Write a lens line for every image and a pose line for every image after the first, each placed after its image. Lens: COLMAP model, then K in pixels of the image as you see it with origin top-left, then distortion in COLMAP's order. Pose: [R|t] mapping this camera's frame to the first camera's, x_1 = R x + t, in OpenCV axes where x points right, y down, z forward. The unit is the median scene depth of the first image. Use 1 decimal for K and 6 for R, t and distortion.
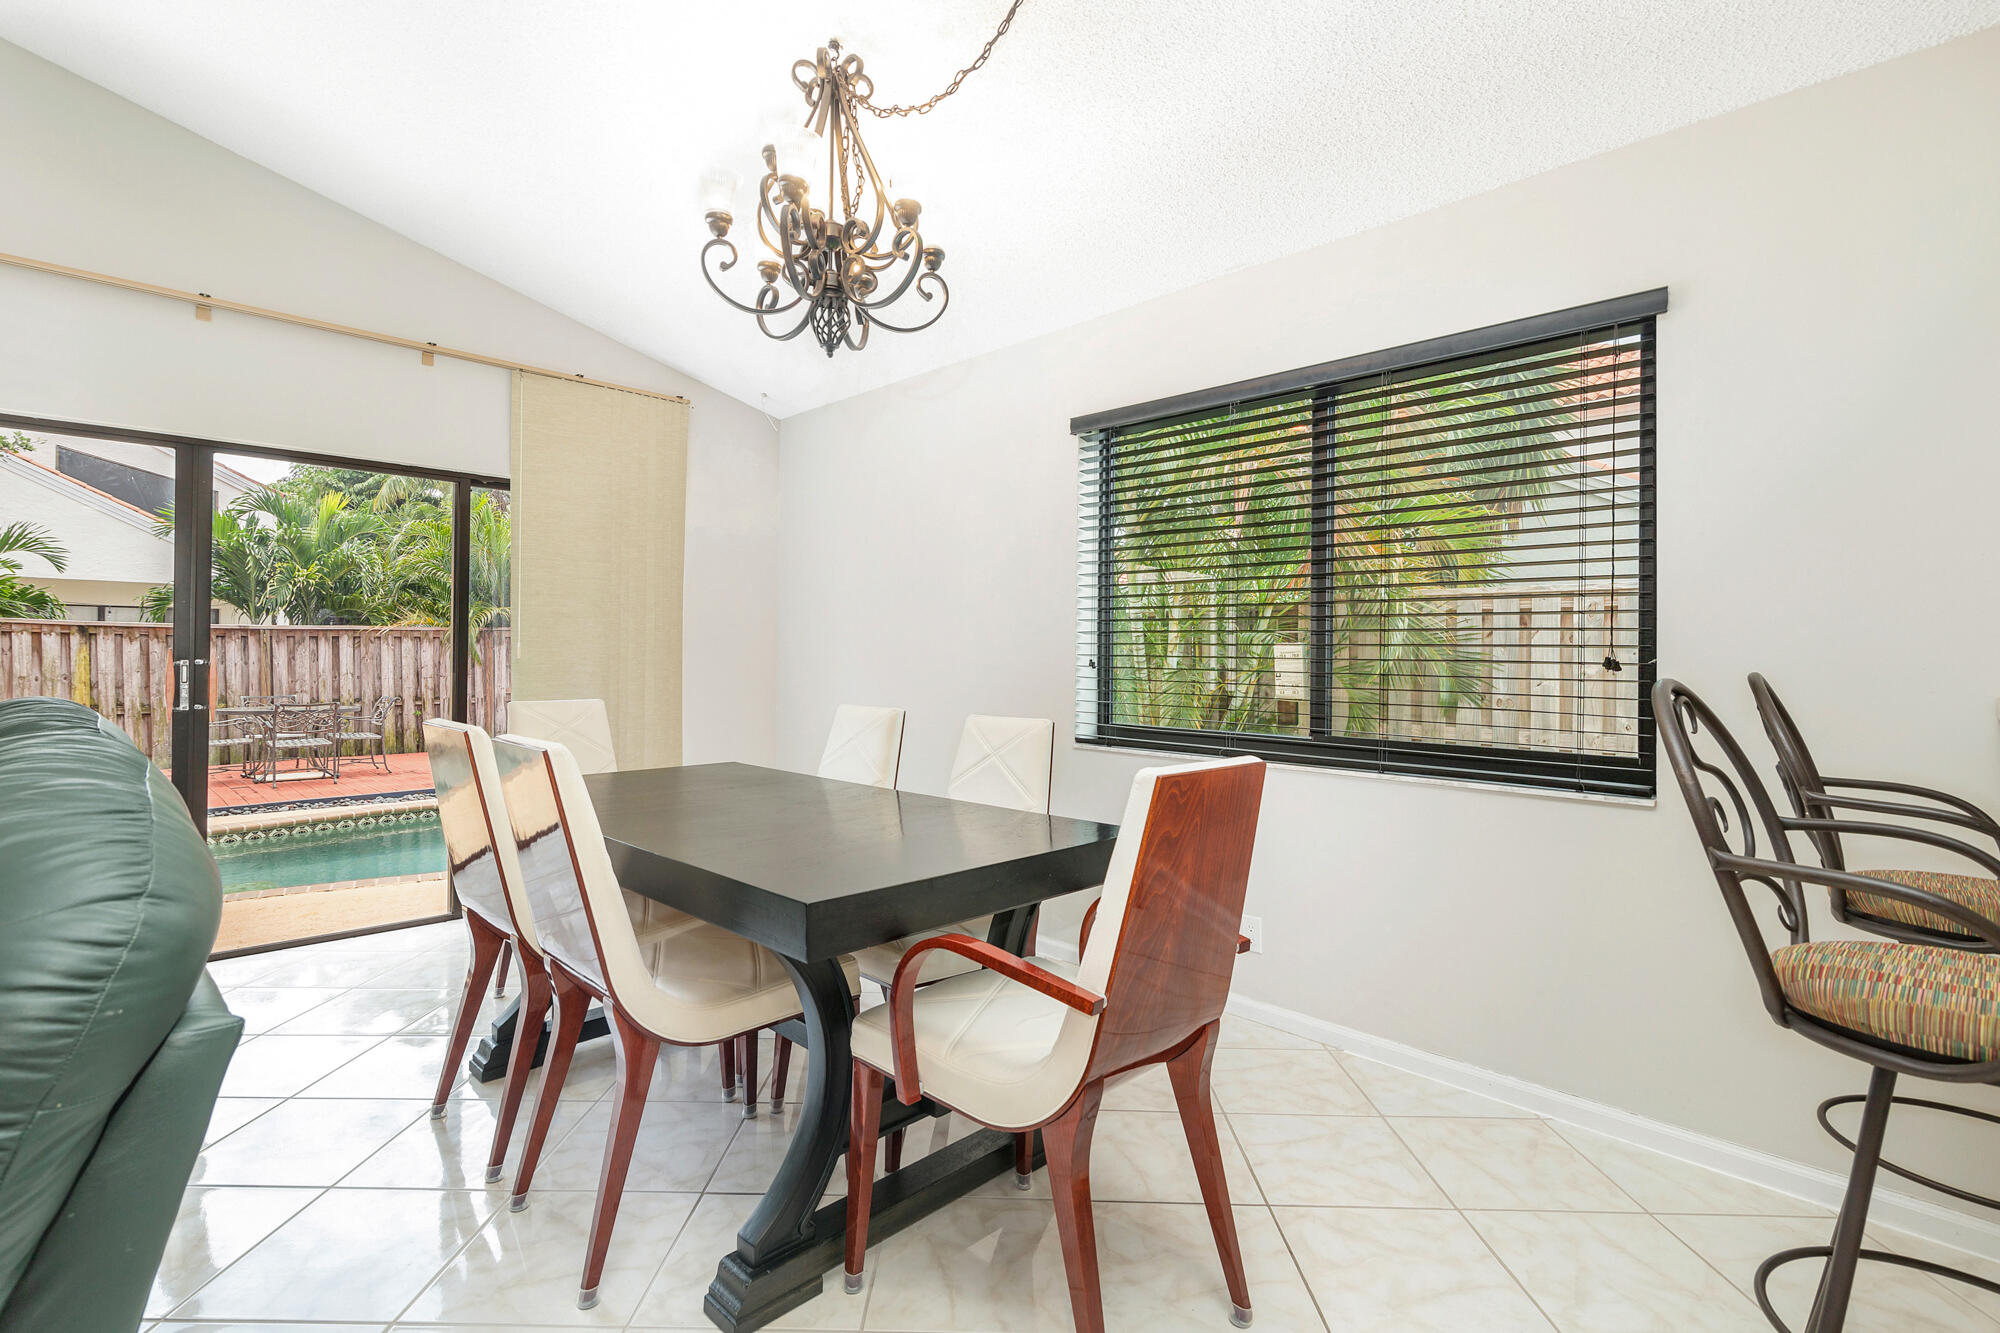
lens RADIAL K [[921.5, 0, 981.8], [0, 921.5, 633.1], [0, 0, 1]] dist [0.002910, 0.000402]
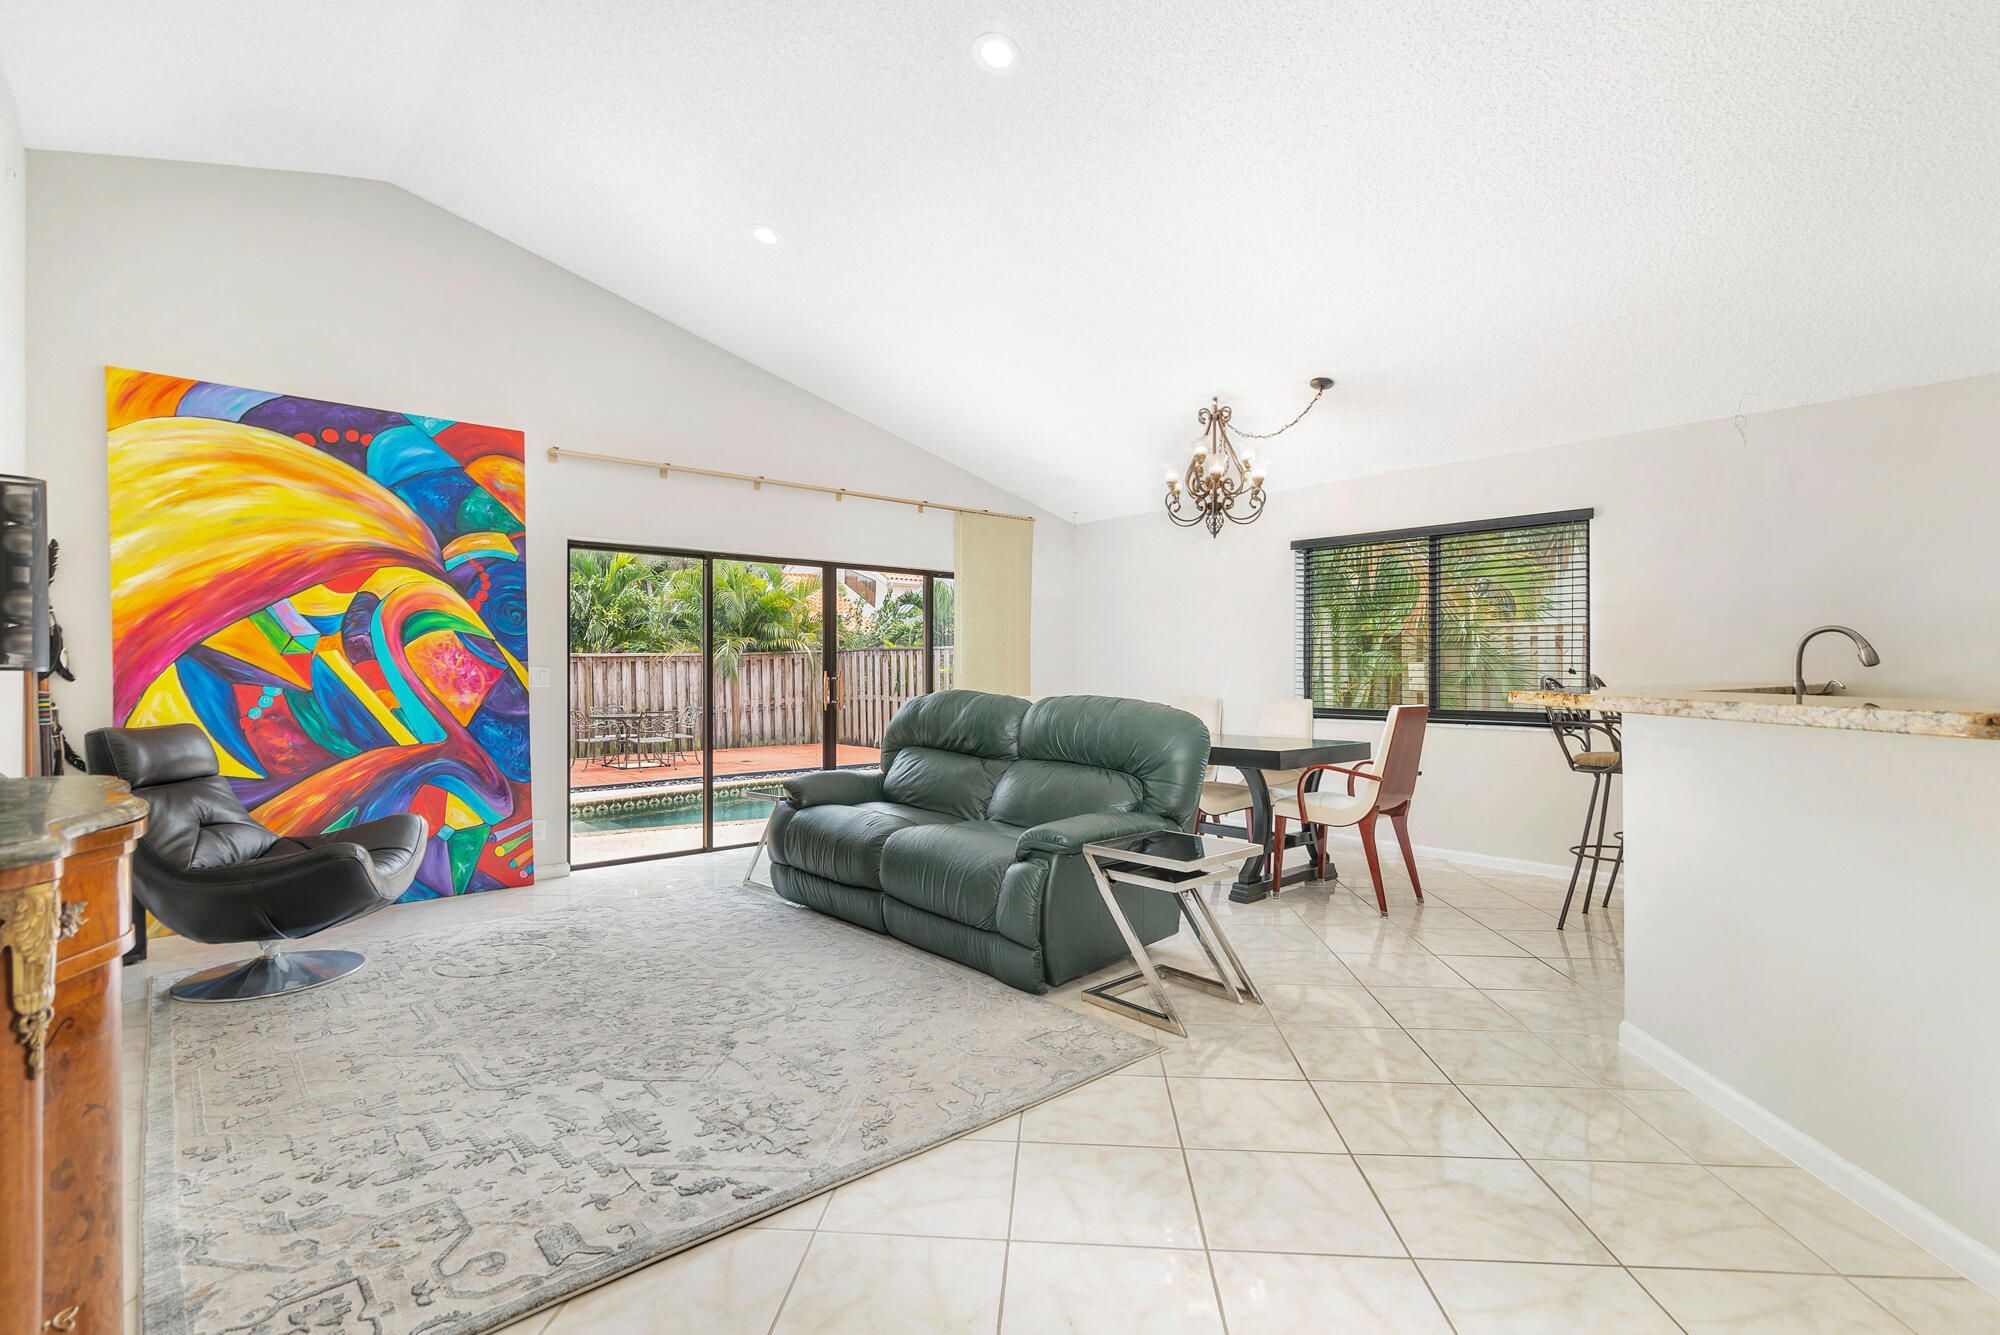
lens RADIAL K [[943.8, 0, 985.8], [0, 943.8, 660.3], [0, 0, 1]] dist [-0.001039, 0.000053]
pose [[0.998633, -0.011148, -0.051073, -0.364526], [0.011765, 0.999861, 0.011801, -0.021400], [0.050935, -0.012386, 0.998625, -0.794686]]
